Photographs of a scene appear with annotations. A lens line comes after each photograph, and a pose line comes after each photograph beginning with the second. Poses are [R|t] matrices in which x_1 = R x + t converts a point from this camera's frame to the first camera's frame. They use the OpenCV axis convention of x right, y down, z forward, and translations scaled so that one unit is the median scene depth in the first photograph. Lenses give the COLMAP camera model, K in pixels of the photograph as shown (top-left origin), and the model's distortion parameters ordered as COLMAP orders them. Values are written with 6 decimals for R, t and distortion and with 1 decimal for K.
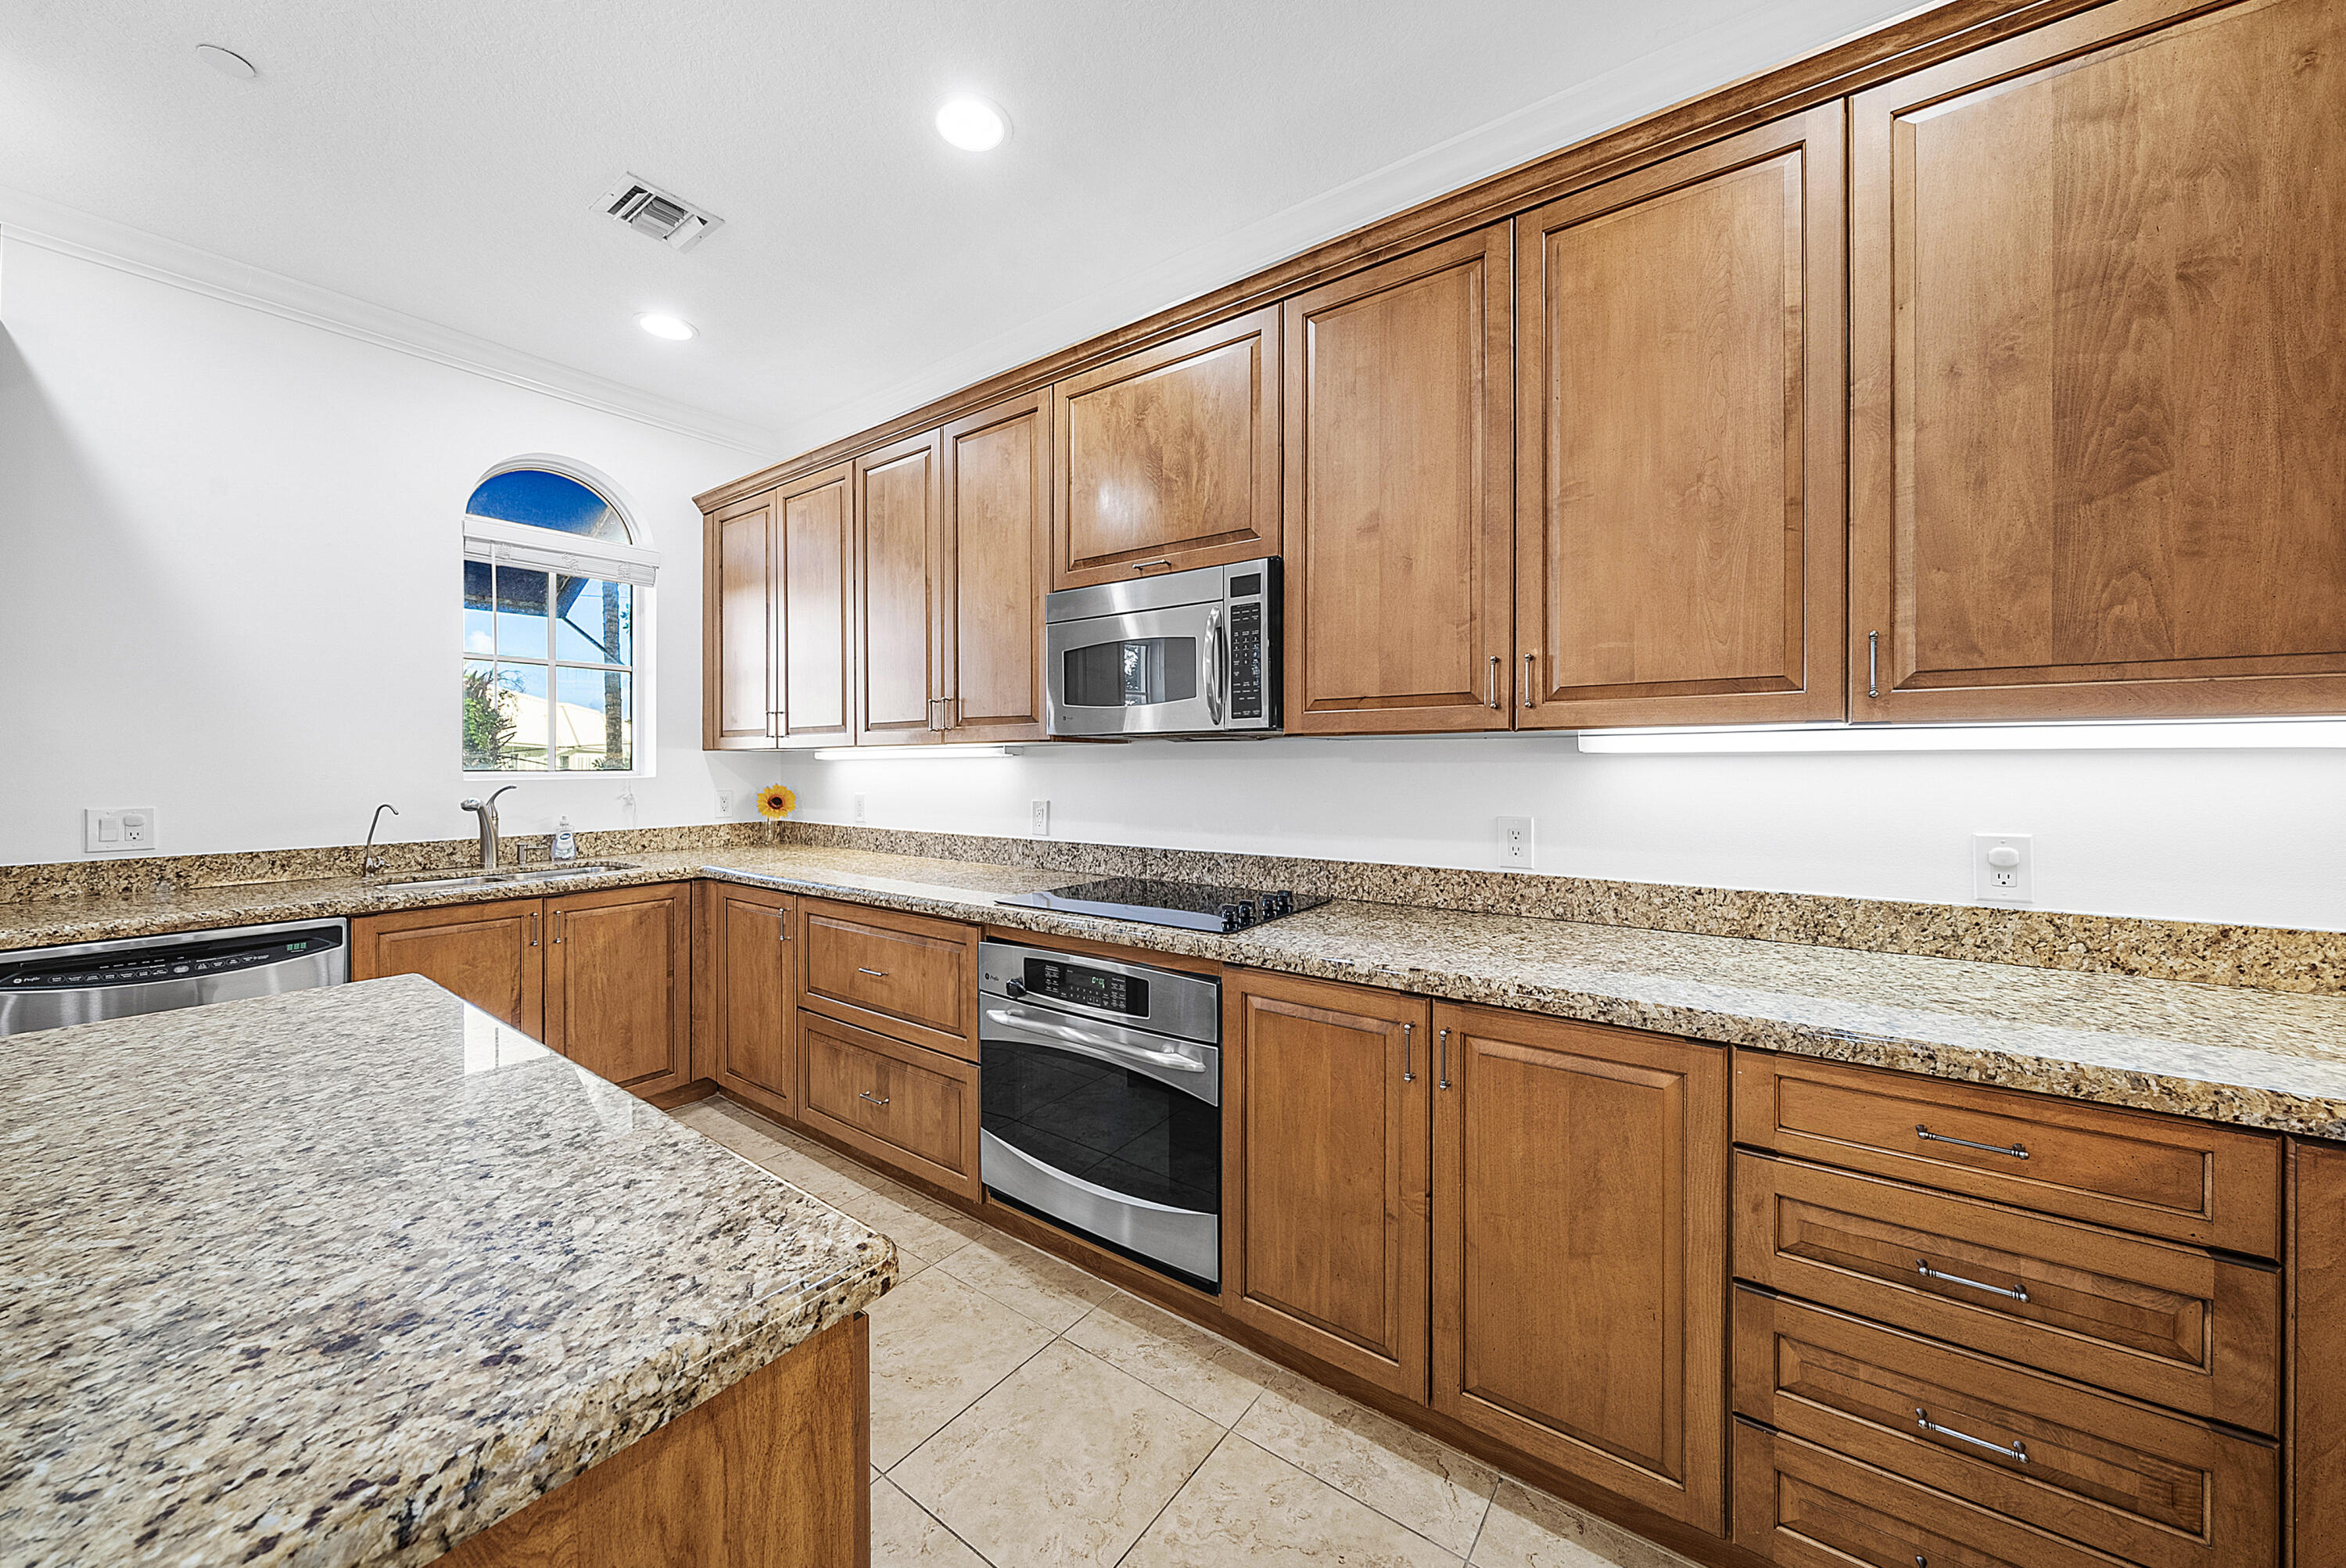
lens RADIAL K [[844.2, 0, 1173.5], [0, 844.2, 764.0], [0, 0, 1]] dist [-0.001992, -0.000235]
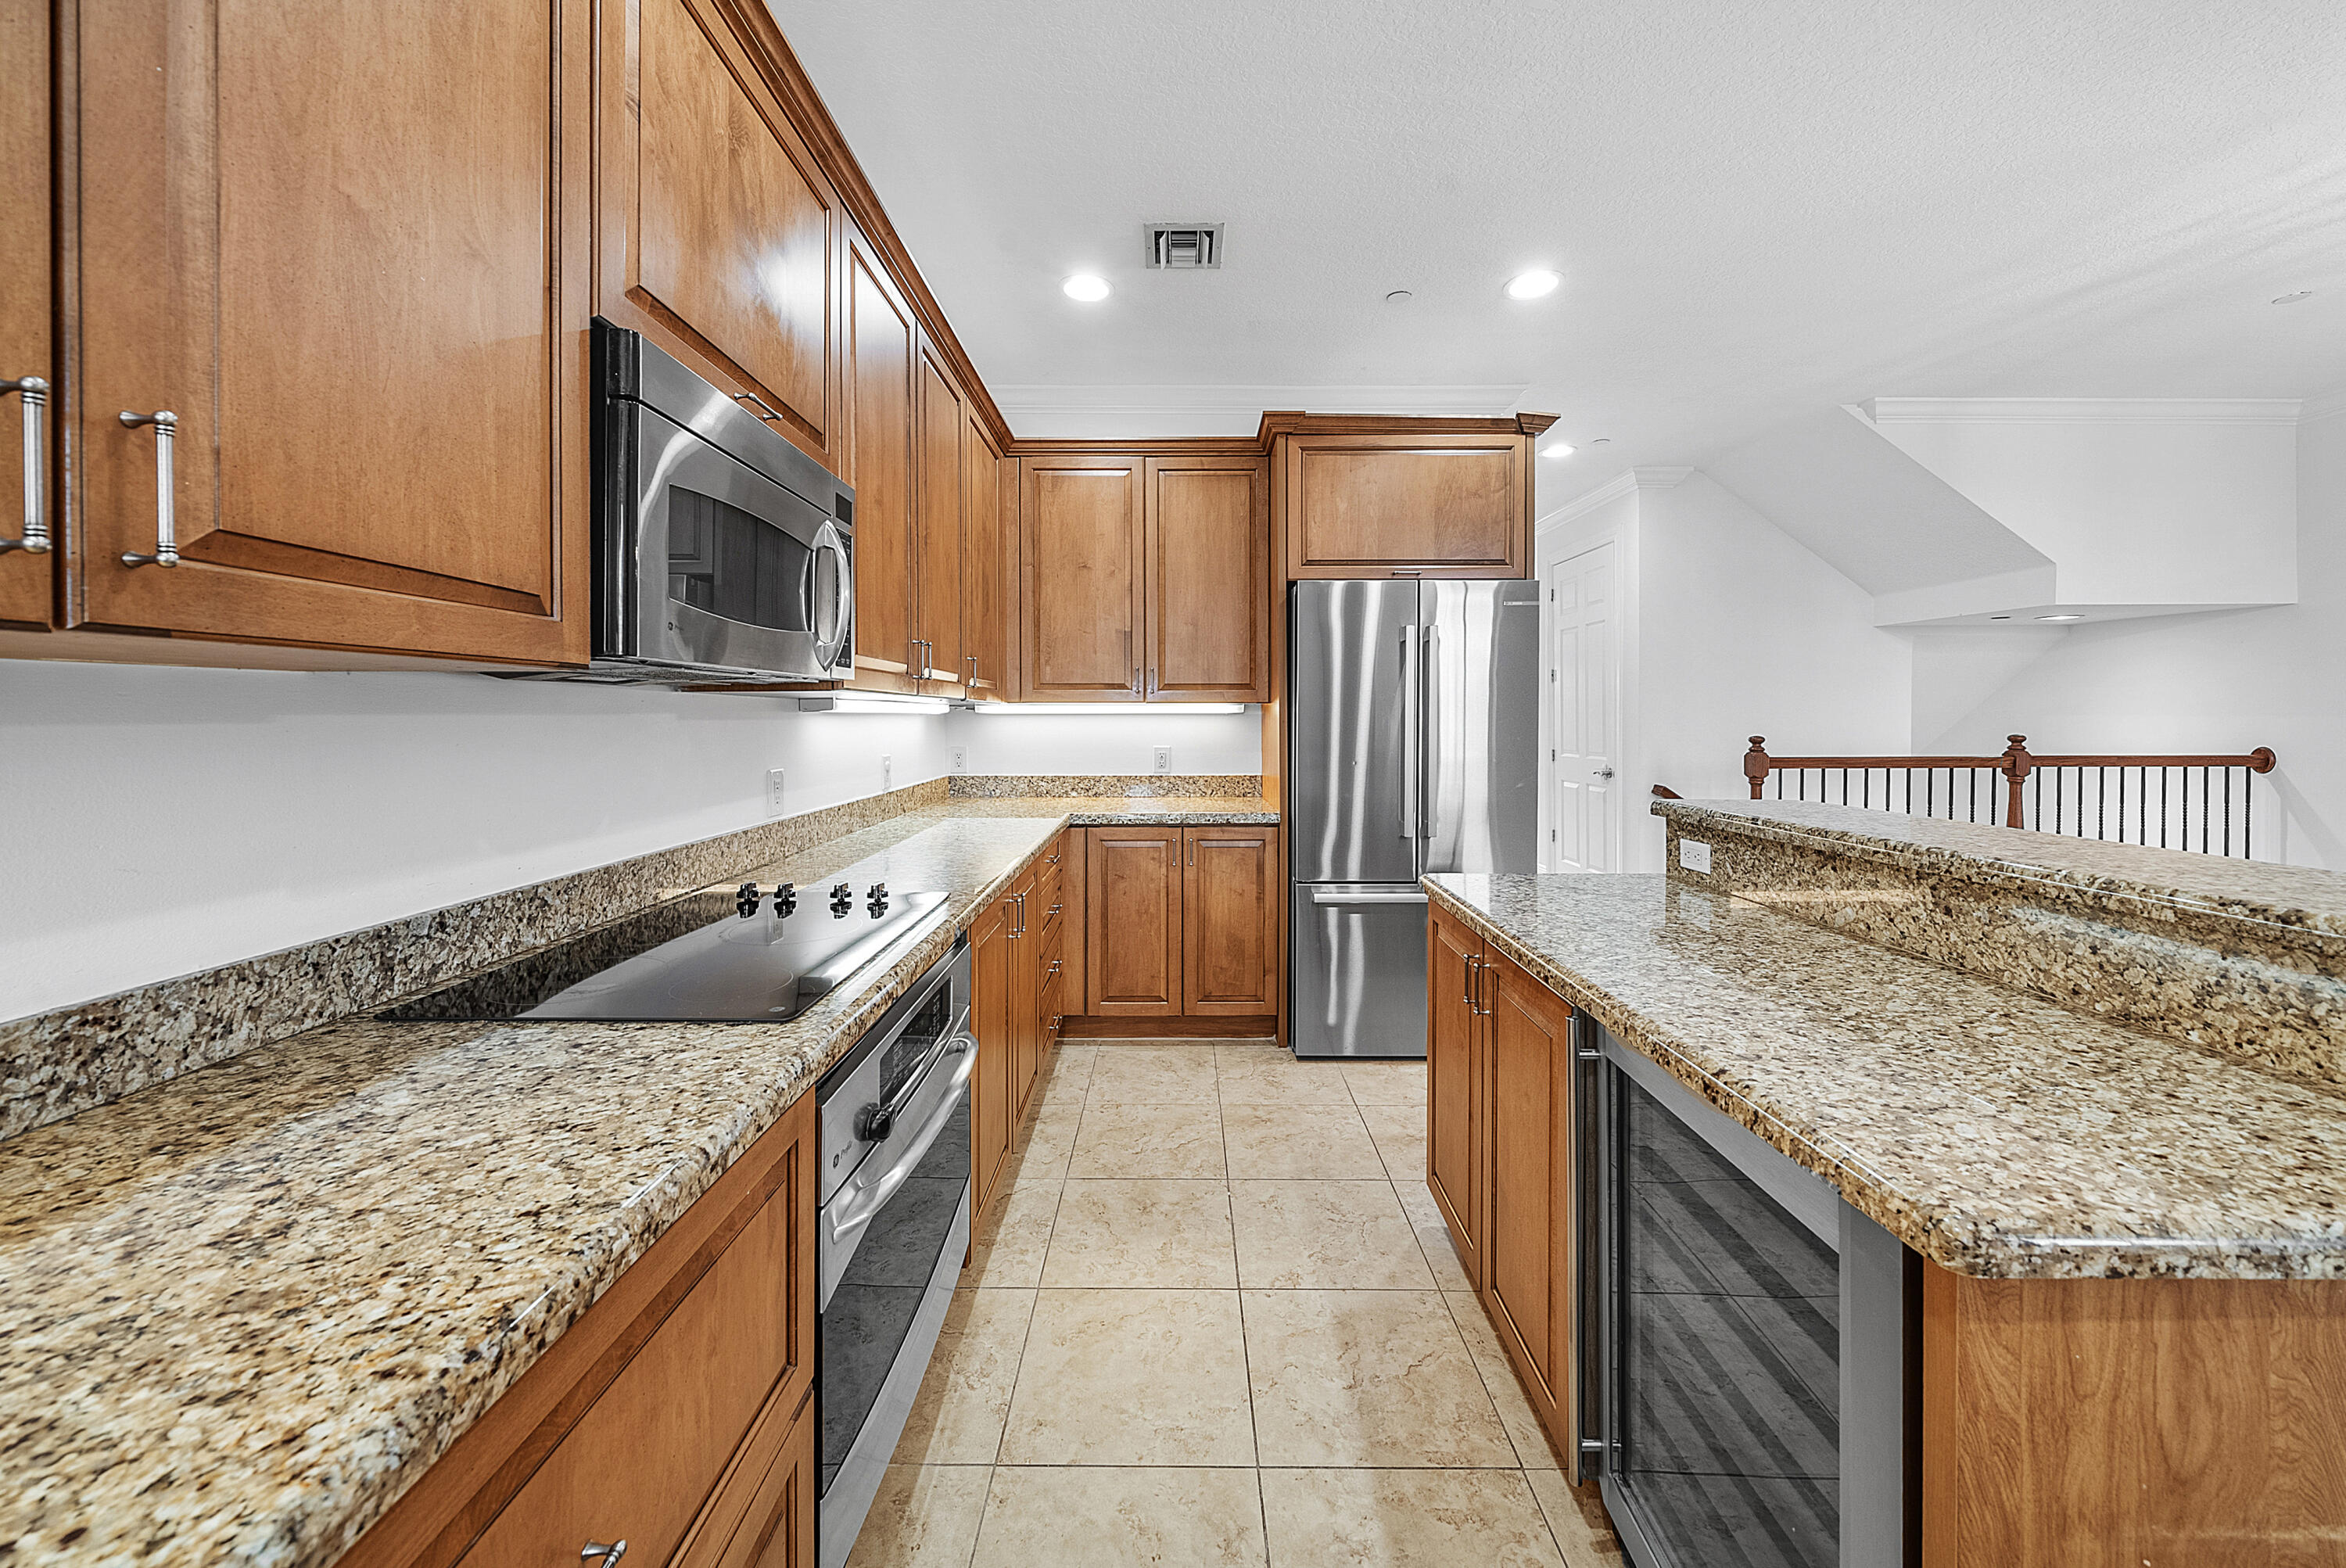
lens RADIAL K [[838.4, 0, 1172.1], [0, 838.4, 723.2], [0, 0, 1]] dist [-0.000646, -0.000068]
pose [[-0.584527, -0.003141, 0.811368, -0.799117], [0.004827, 0.999961, 0.007348, -0.002479], [-0.811360, 0.008212, -0.584490, 1.244518]]
